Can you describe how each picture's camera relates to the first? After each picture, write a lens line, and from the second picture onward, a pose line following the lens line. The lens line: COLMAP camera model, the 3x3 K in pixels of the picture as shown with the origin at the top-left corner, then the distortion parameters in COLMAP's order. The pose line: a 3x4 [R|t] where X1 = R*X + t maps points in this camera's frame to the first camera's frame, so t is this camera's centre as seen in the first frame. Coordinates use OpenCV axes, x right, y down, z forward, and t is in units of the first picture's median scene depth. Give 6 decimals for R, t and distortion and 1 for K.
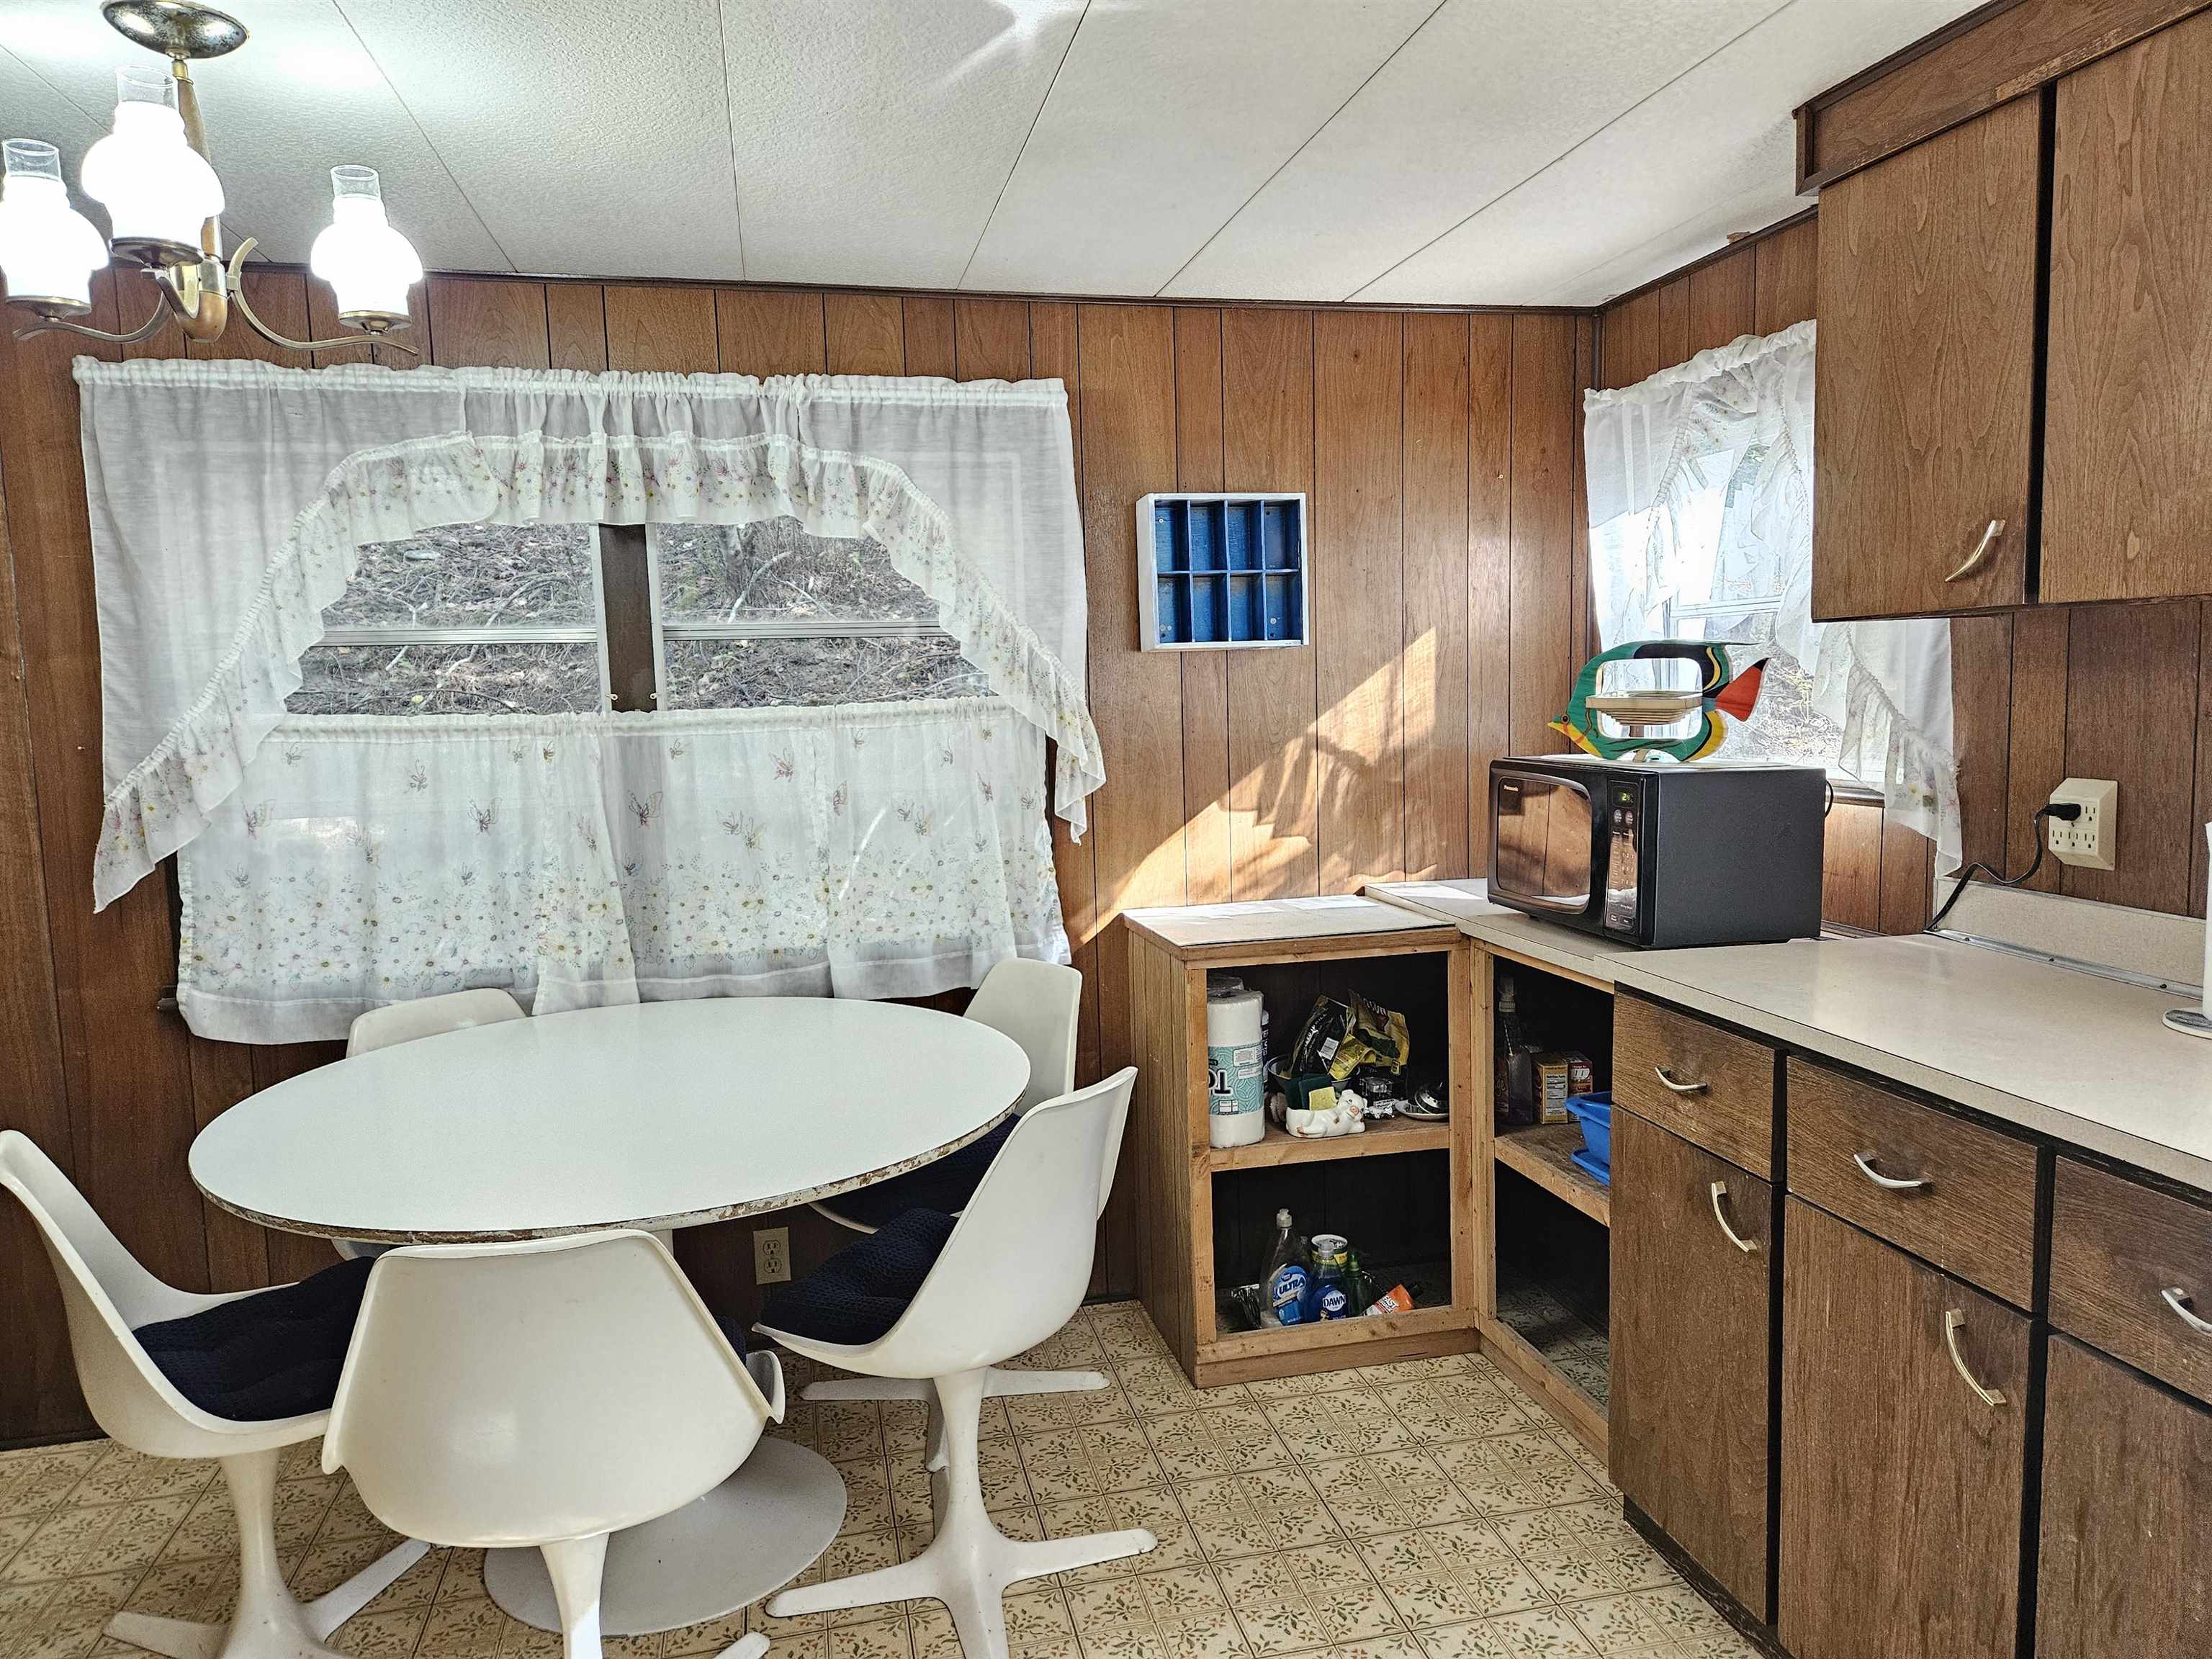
lens RADIAL K [[1489.2, 0, 1115.8], [0, 1489.2, 822.6], [0, 0, 1]] dist [0.110804, -0.094694]
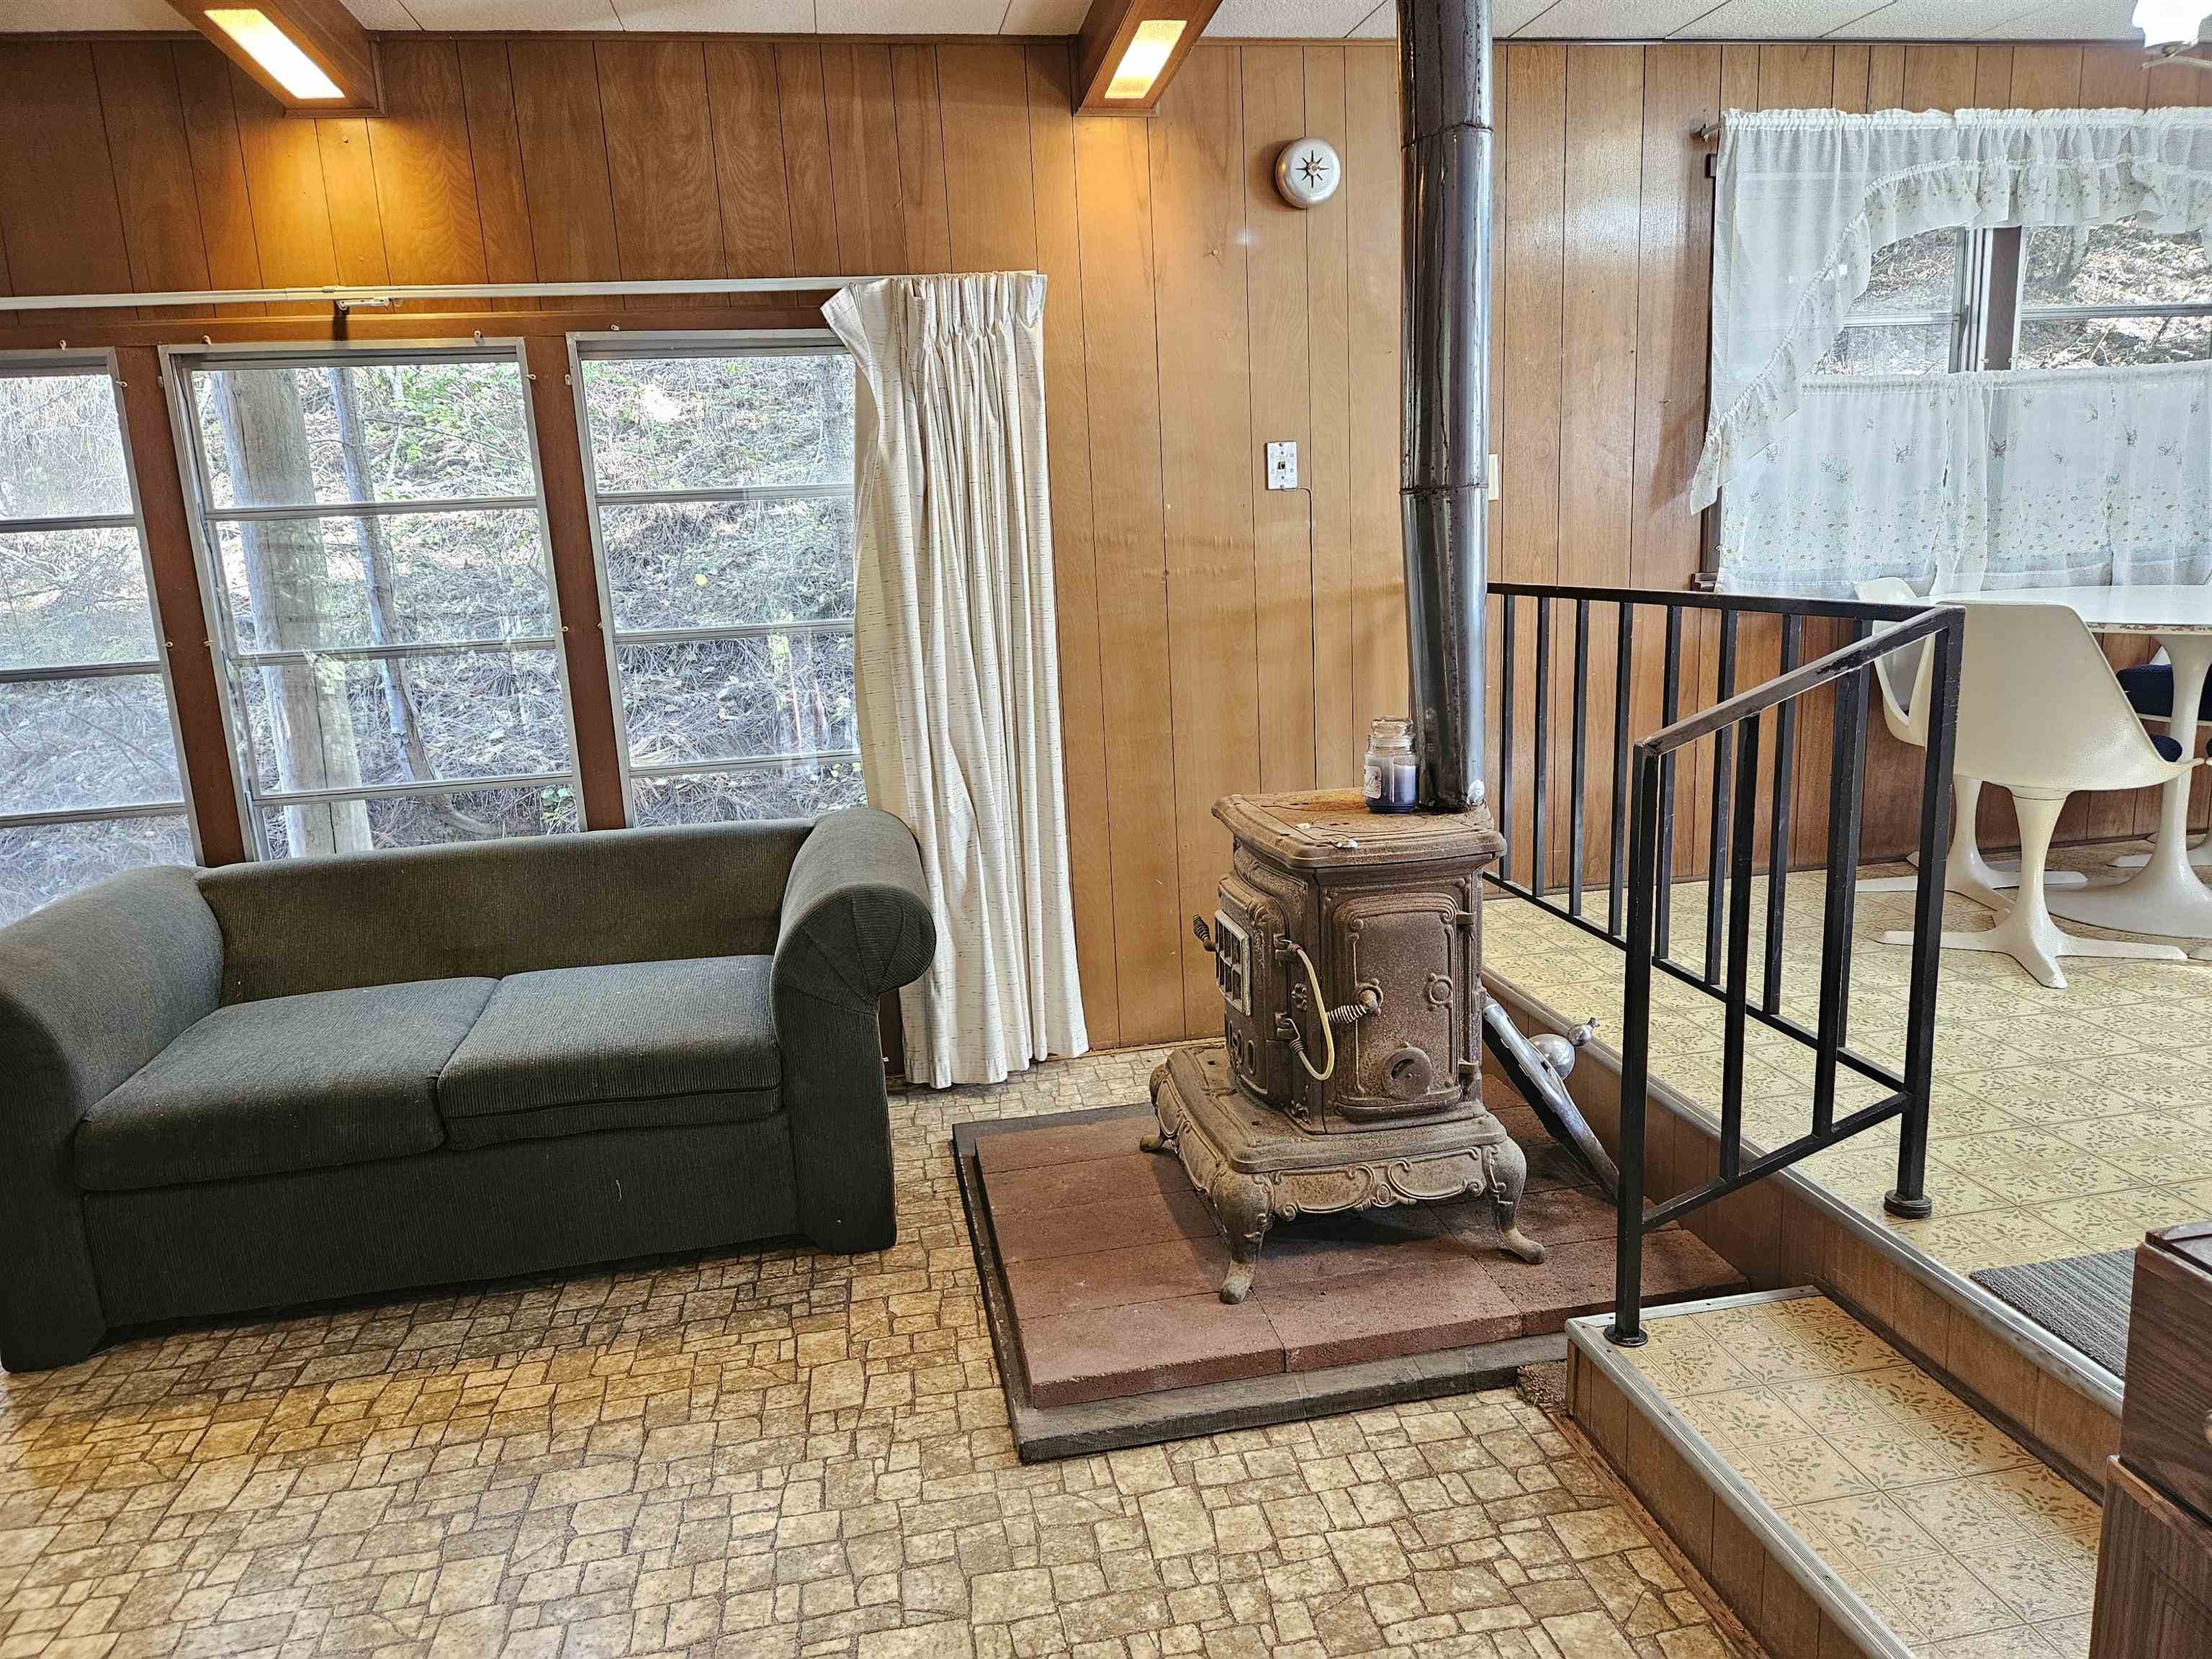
lens RADIAL K [[1489.2, 0, 1115.8], [0, 1489.2, 822.6], [0, 0, 1]] dist [0.110804, -0.094694]
pose [[0.998347, -0.006895, -0.057061, -1.095517], [0.012232, 0.995523, 0.093725, 0.202435], [0.056159, -0.094268, 0.993962, -0.485242]]
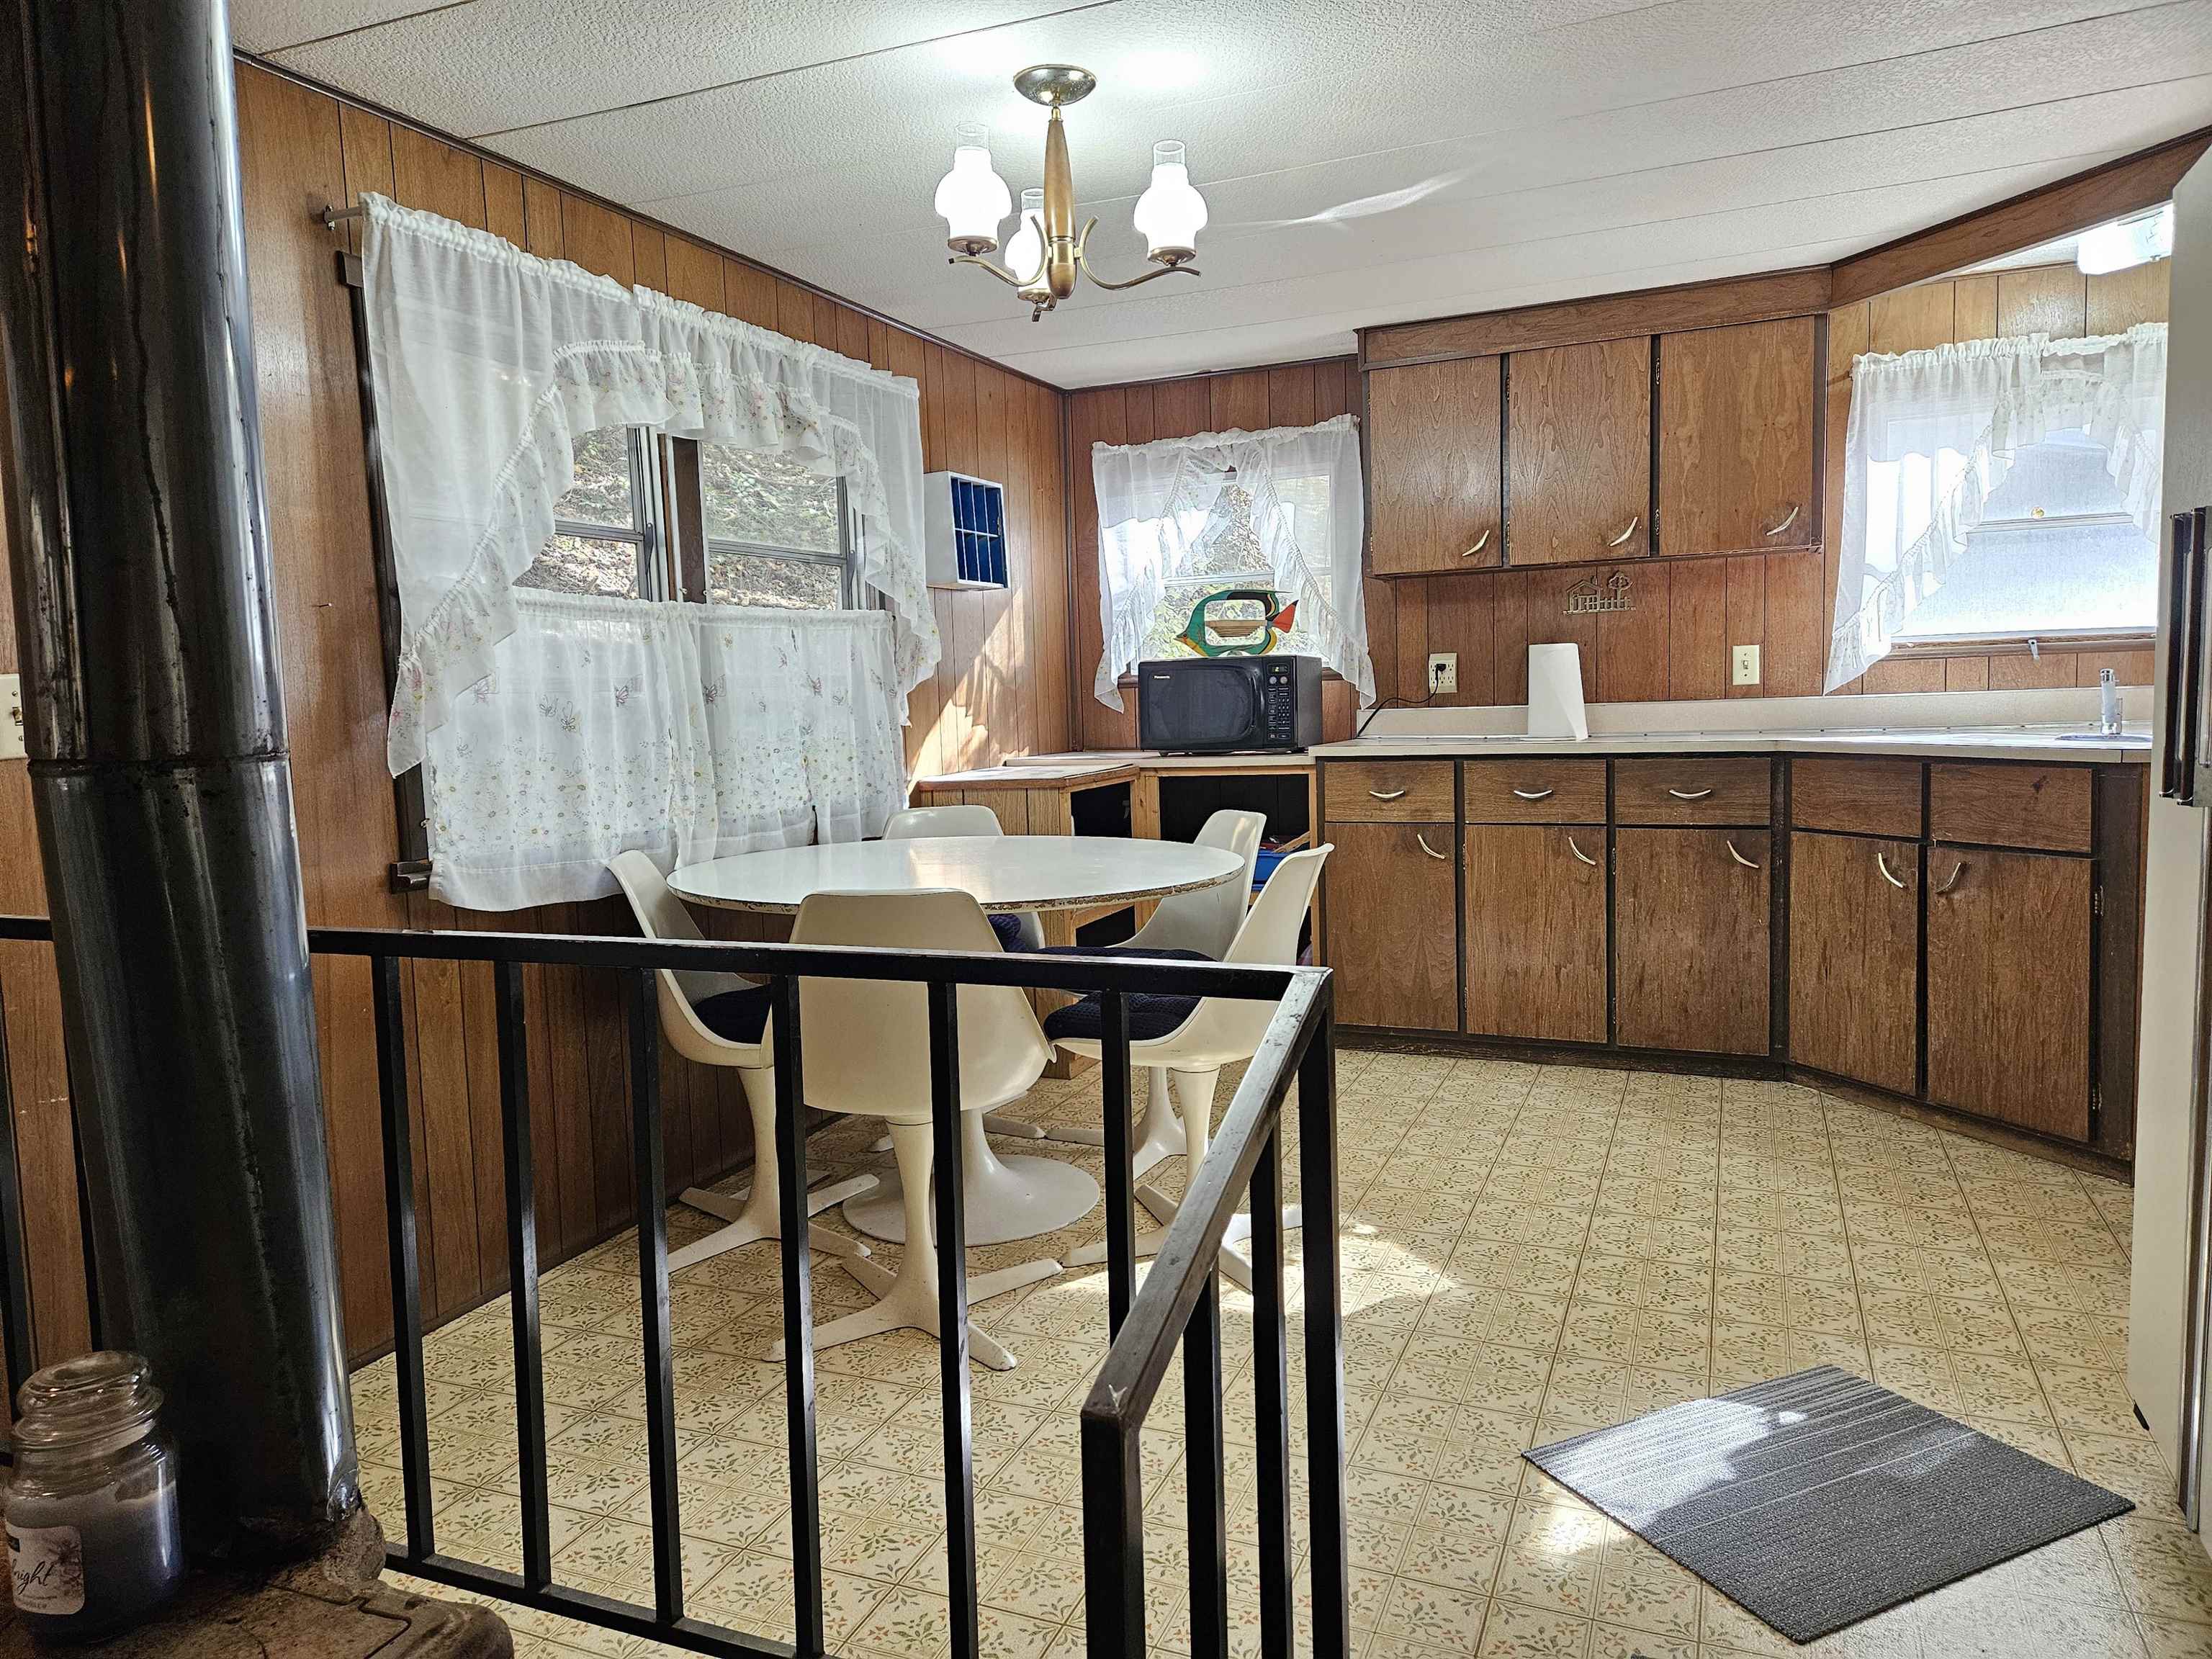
lens RADIAL K [[1460.1, 0, 1112.1], [0, 1460.1, 818.6], [0, 0, 1]] dist [0.059859, -0.089698]
pose [[0.590741, -0.064948, 0.804243, -1.099401], [0.097758, 0.995173, 0.008560, 0.115808], [-0.800917, 0.073564, 0.594239, 0.098676]]
